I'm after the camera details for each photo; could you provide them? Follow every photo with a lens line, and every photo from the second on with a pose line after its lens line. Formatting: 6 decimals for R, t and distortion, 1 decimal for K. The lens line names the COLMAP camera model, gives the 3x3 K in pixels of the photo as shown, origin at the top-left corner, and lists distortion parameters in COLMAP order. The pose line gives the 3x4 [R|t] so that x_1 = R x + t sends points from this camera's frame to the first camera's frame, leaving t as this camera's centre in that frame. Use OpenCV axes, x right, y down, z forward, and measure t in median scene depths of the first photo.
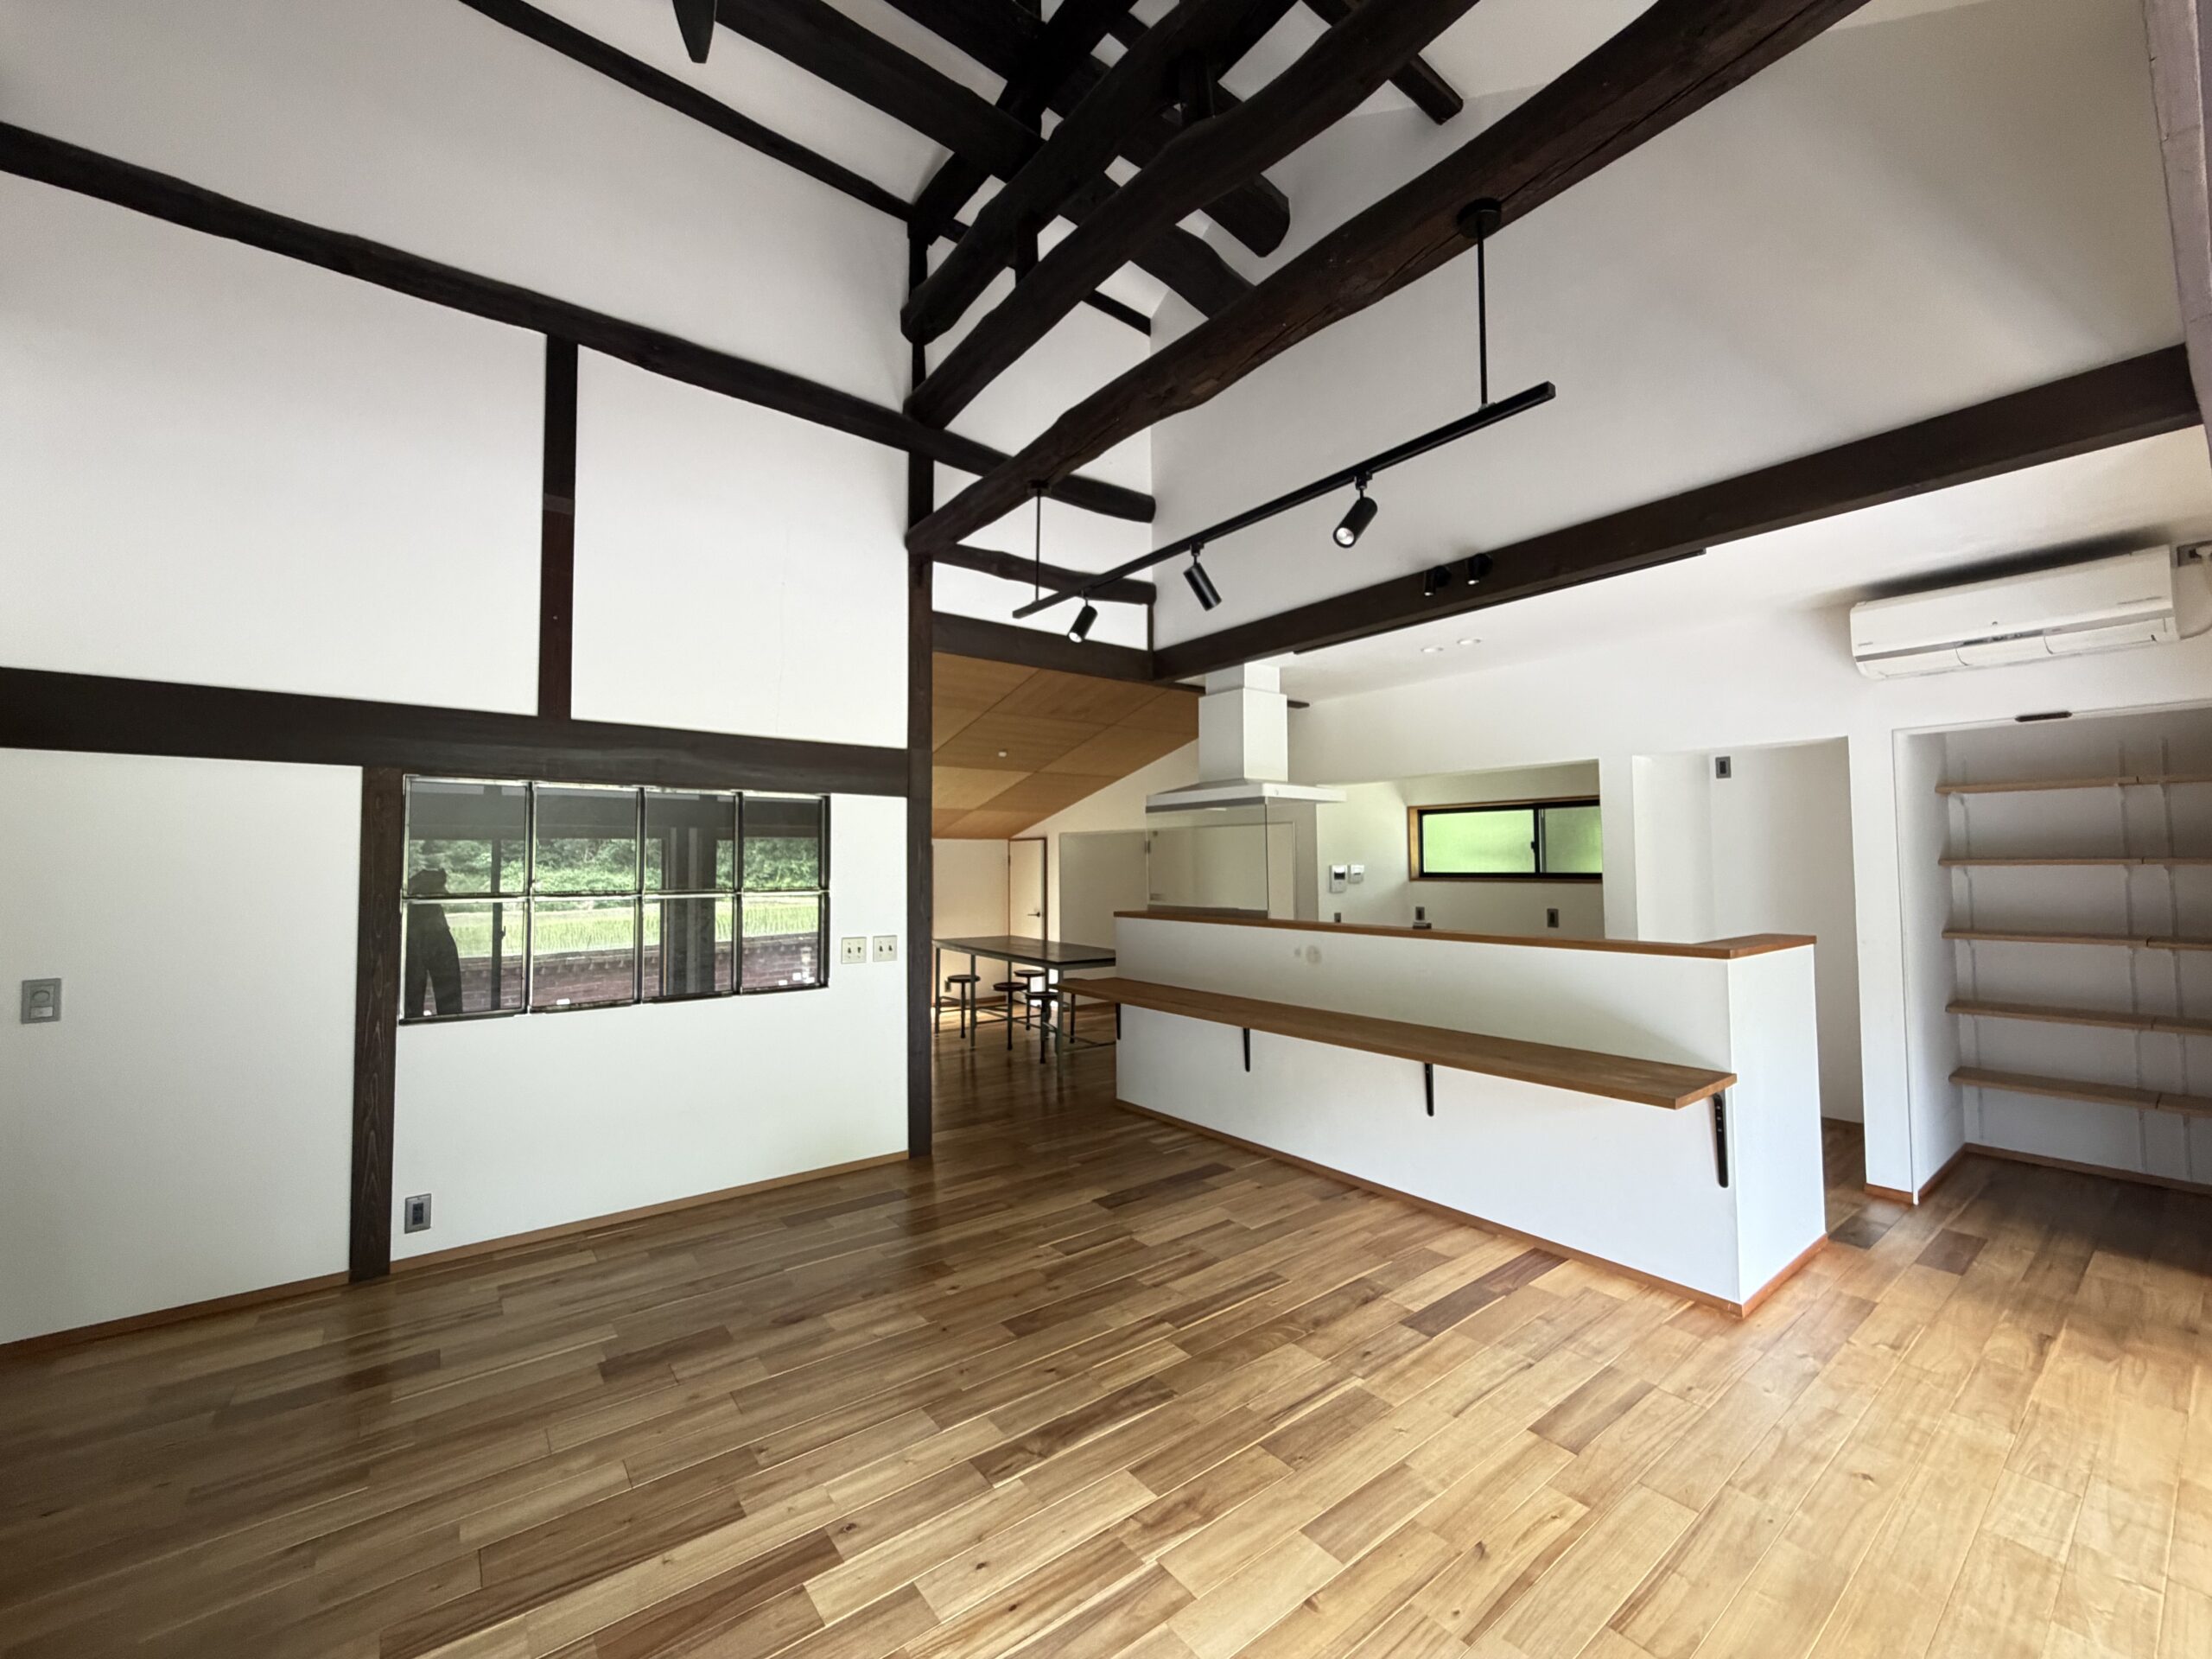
lens RADIAL K [[886.7, 0, 1096.0], [0, 886.7, 827.5], [0, 0, 1]] dist [0.001787, -0.000174]
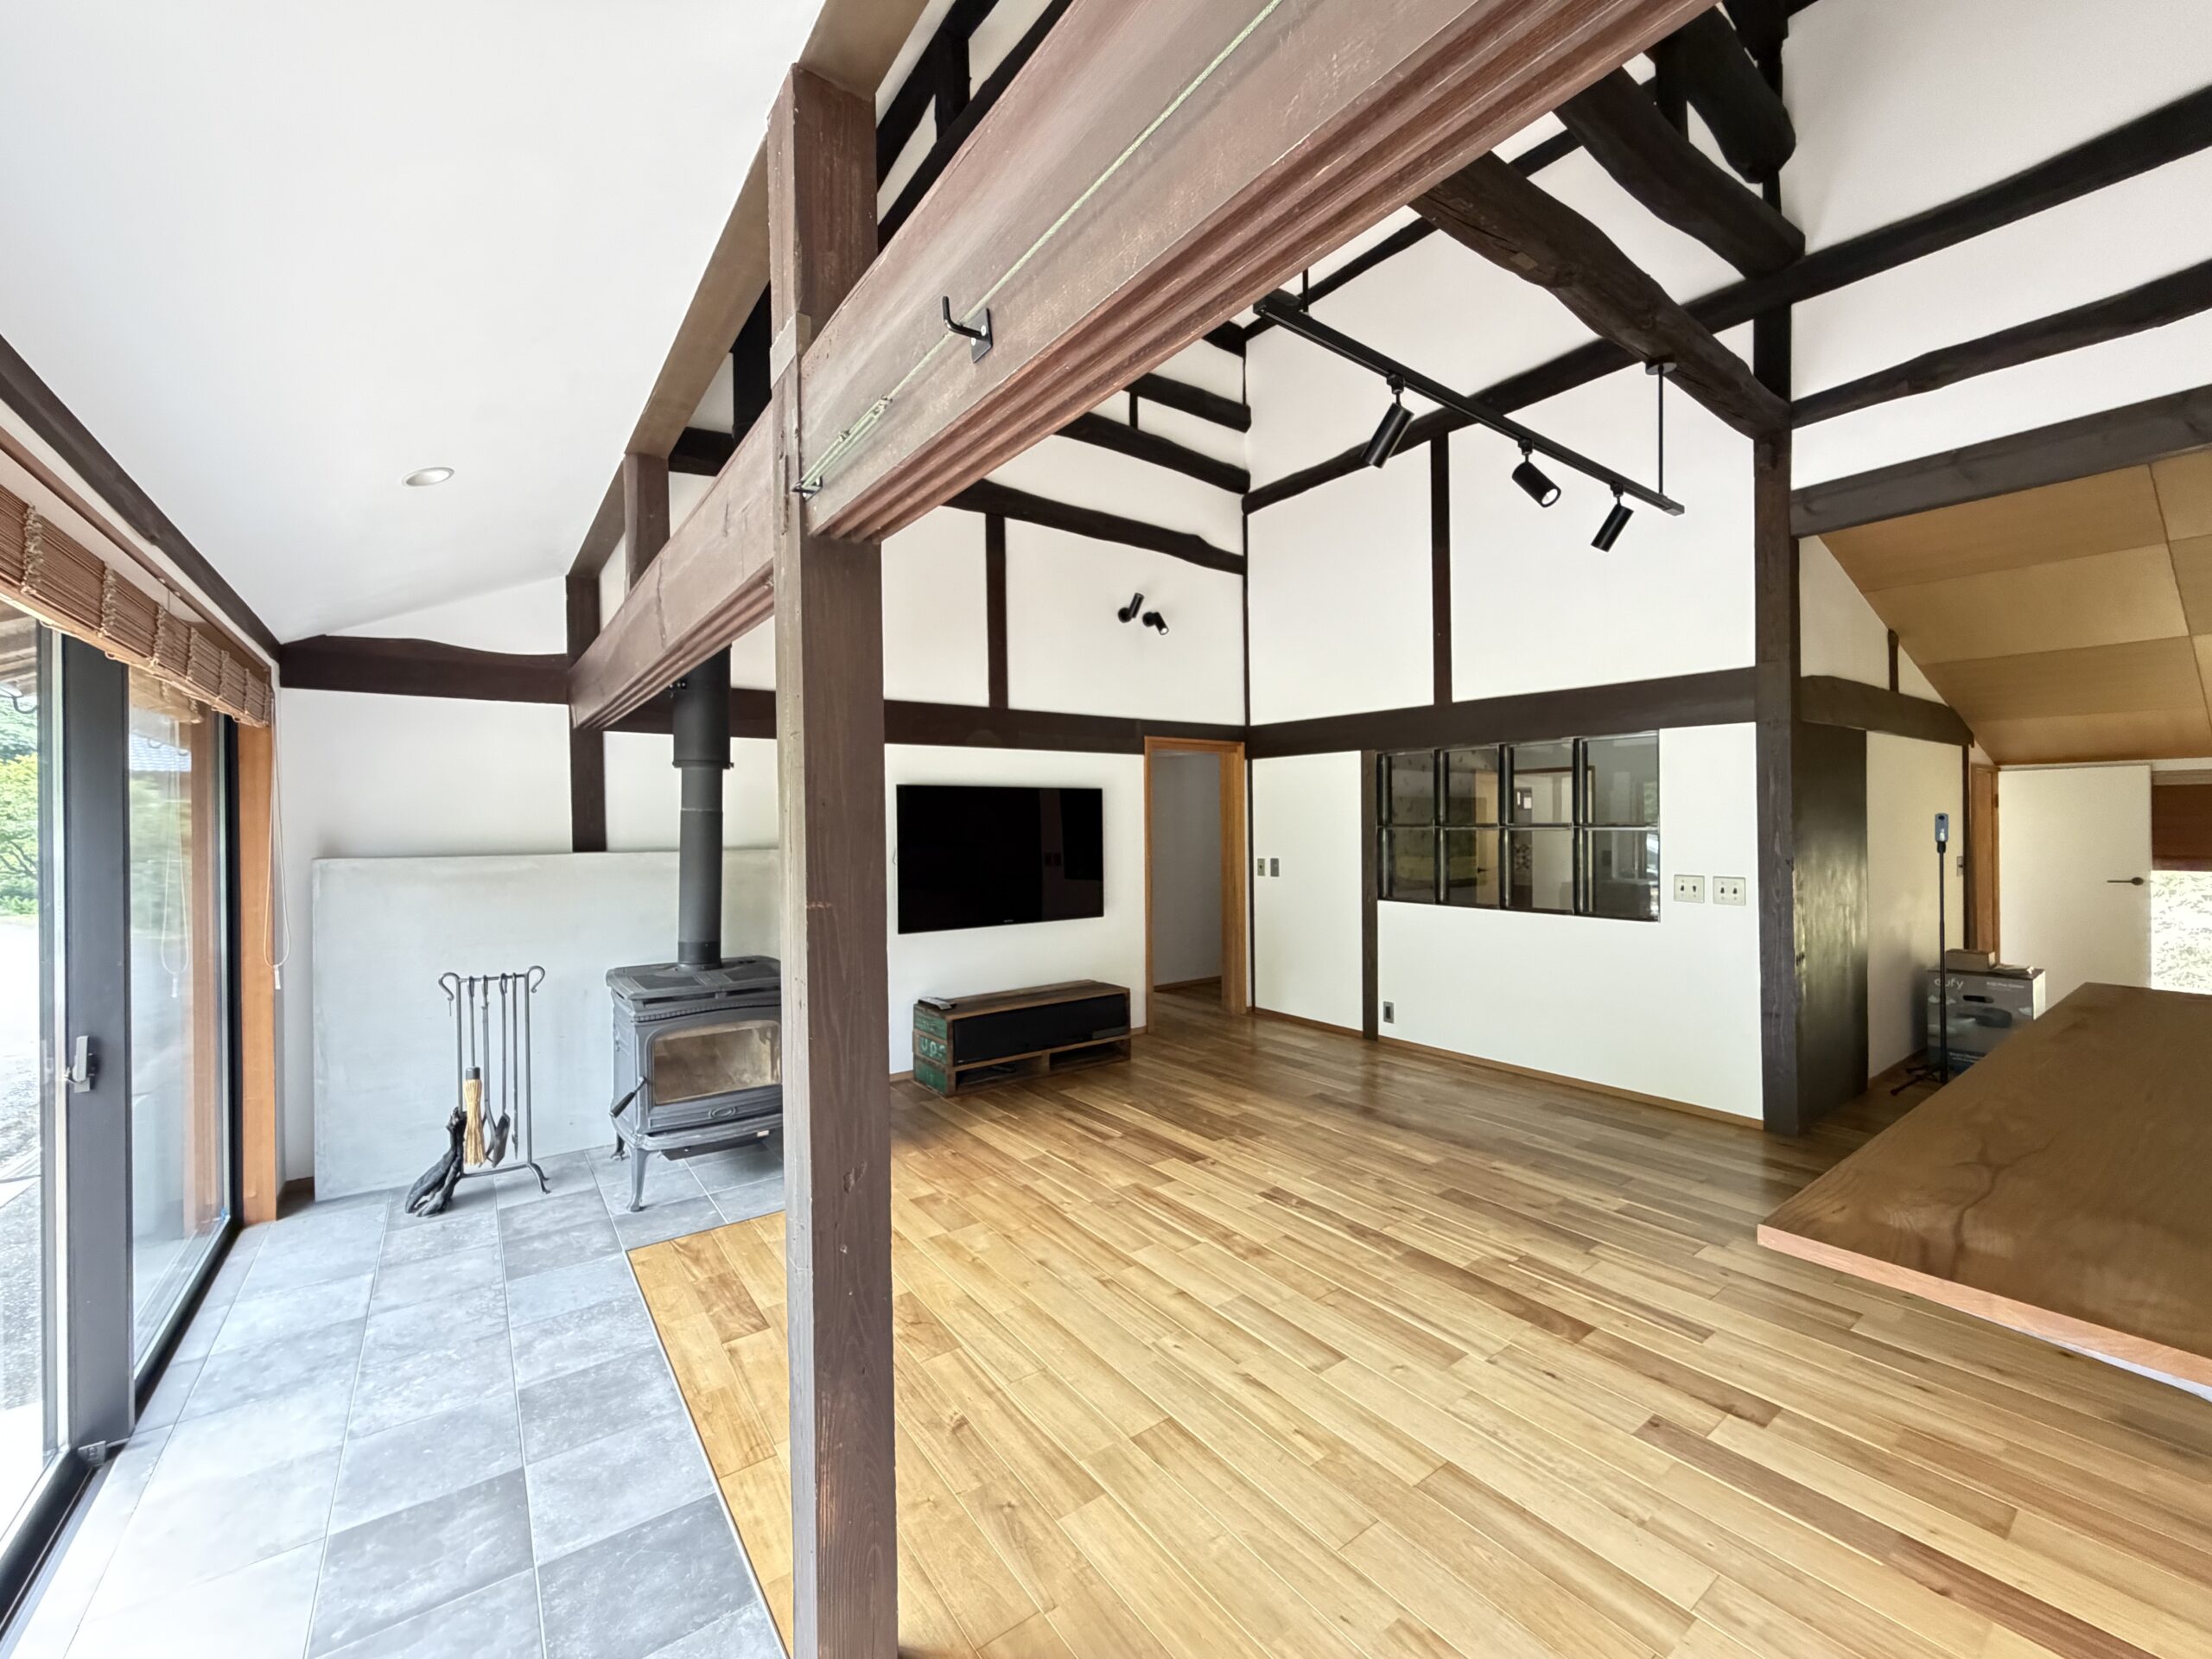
lens RADIAL K [[883.2, 0, 1106.0], [0, 883.2, 829.5], [0, 0, 1]] dist [0.001838, -0.000194]
pose [[-0.015961, 0.010281, -0.999820, 0.836159], [0.047057, 0.998847, 0.009519, 0.042018], [0.998765, -0.046897, -0.016427, 0.460040]]
